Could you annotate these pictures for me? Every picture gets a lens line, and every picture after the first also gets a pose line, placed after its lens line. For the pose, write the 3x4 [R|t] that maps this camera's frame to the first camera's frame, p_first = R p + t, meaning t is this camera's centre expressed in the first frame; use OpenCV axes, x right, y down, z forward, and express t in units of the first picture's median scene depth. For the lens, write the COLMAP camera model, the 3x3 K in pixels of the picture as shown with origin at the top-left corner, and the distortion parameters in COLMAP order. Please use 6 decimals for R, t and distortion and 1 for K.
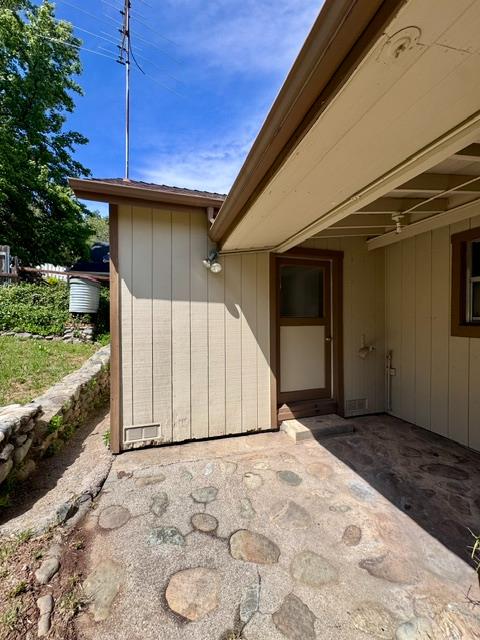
lens RADIAL K [[255.6, 0, 240.0], [0, 255.6, 320.0], [0, 0, 1]] dist [0.001312, 0.000276]
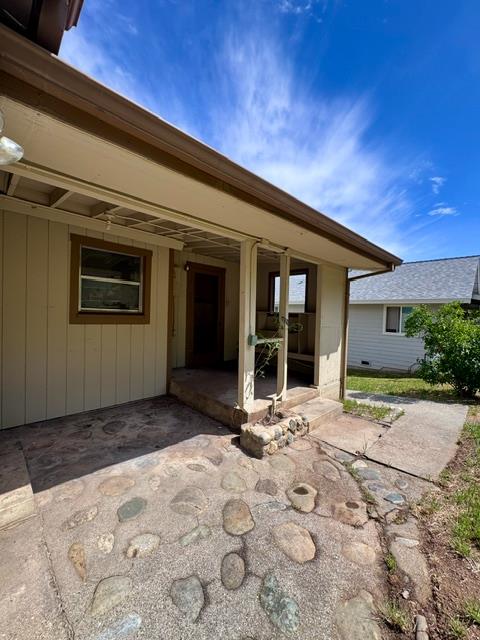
lens RADIAL K [[255.6, 0, 240.0], [0, 255.6, 320.0], [0, 0, 1]] dist [0.001312, 0.000276]
pose [[-0.463388, -0.035819, 0.885431, -0.753206], [-0.028574, 0.999267, 0.025470, -0.007344], [-0.885695, -0.013498, -0.464072, 1.239602]]
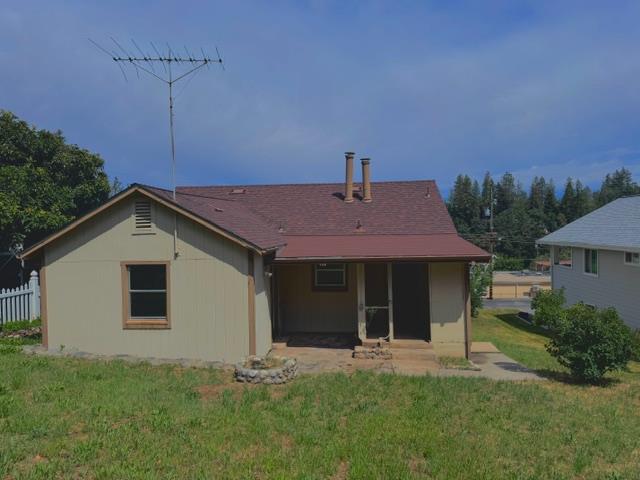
lens RADIAL K [[255.6, 0, 320.0], [0, 255.6, 240.0], [0, 0, 1]] dist [0.001312, 0.000276]
pose [[0.264247, 0.089891, 0.960257, -2.999311], [-0.008021, 0.995817, -0.091013, -0.435807], [-0.964422, 0.016347, 0.263863, 0.026741]]
